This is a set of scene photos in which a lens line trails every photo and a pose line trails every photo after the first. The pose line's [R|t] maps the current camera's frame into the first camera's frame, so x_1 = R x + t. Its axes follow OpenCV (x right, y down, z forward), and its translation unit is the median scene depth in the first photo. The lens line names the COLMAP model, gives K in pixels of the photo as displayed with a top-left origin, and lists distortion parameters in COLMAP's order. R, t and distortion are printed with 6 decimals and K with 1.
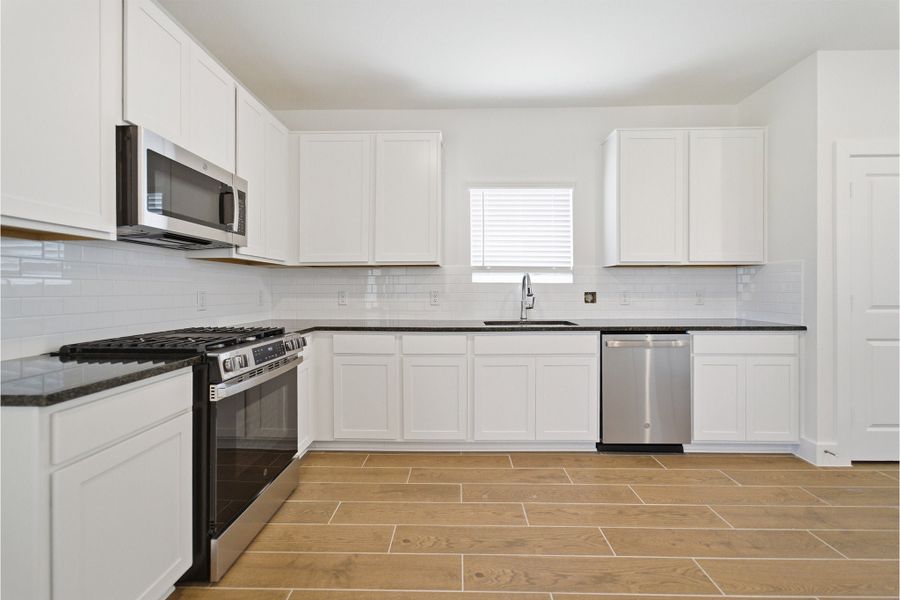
lens RADIAL K [[370.5, 0, 453.4], [0, 370.5, 292.4], [0, 0, 1]] dist [0.002527, 0.000133]
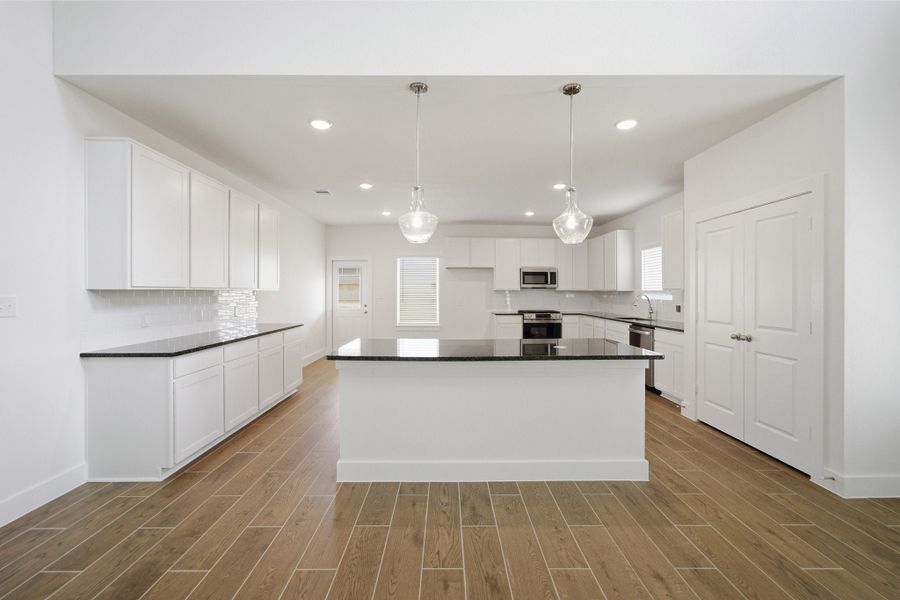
lens RADIAL K [[382.7, 0, 450.9], [0, 382.7, 291.3], [0, 0, 1]] dist [-0.004395, 0.000070]
pose [[0.030092, -0.000847, -0.999547, 2.658311], [-0.007190, 0.999974, -0.001063, -0.071417], [0.999521, 0.007218, 0.030085, -0.081320]]
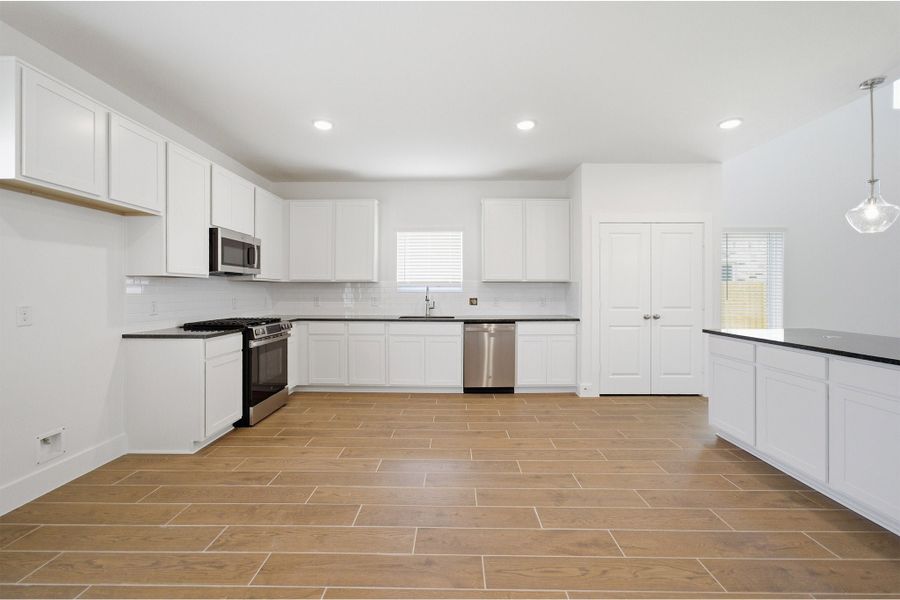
lens RADIAL K [[382.7, 0, 450.9], [0, 382.7, 291.3], [0, 0, 1]] dist [-0.004395, 0.000070]
pose [[0.999999, 0.001335, 0.000658, 0.355041], [-0.001332, 0.999988, -0.004721, -0.028547], [-0.000665, 0.004720, 0.999989, -0.822069]]
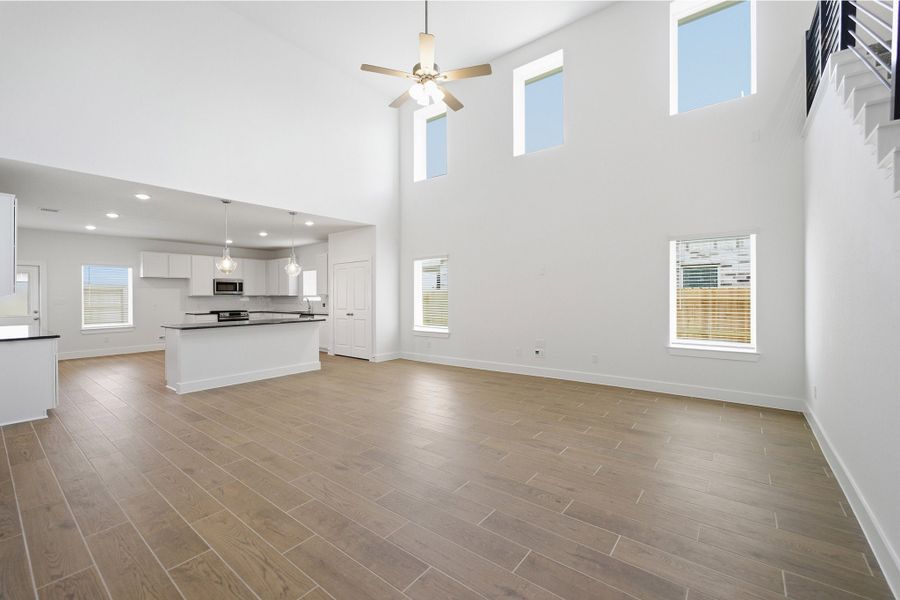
lens RADIAL K [[370.5, 0, 453.4], [0, 370.5, 292.4], [0, 0, 1]] dist [0.002527, 0.000133]
pose [[0.796716, -0.009358, -0.604282, 4.019572], [0.002874, 0.999927, -0.011697, -0.069504], [0.604348, 0.007583, 0.796685, -1.048647]]
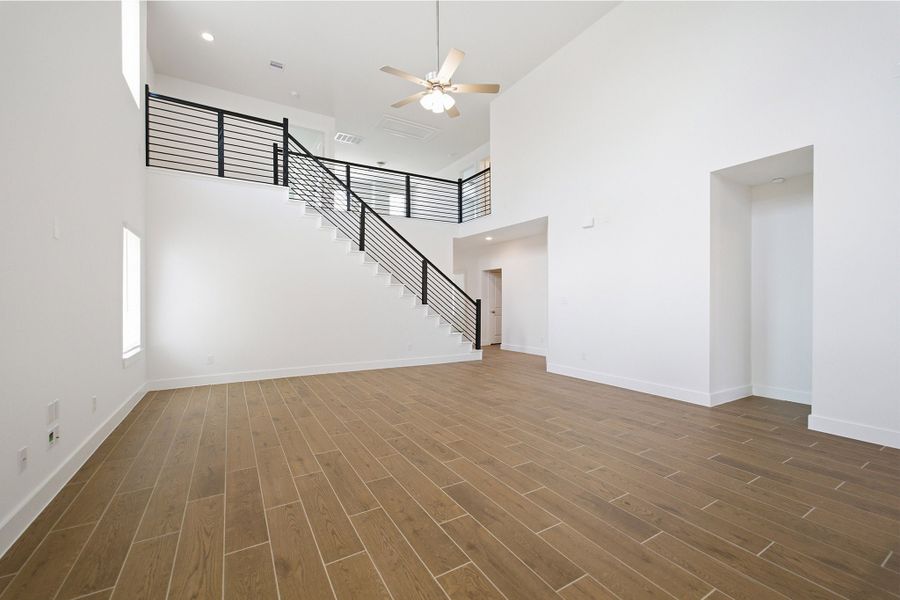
lens RADIAL K [[370.5, 0, 453.4], [0, 370.5, 292.4], [0, 0, 1]] dist [0.002527, 0.000133]
pose [[-0.530122, 0.017476, 0.847741, 1.631851], [0.009511, 0.999847, -0.014664, -0.051942], [-0.847868, 0.000289, -0.530208, 0.885372]]
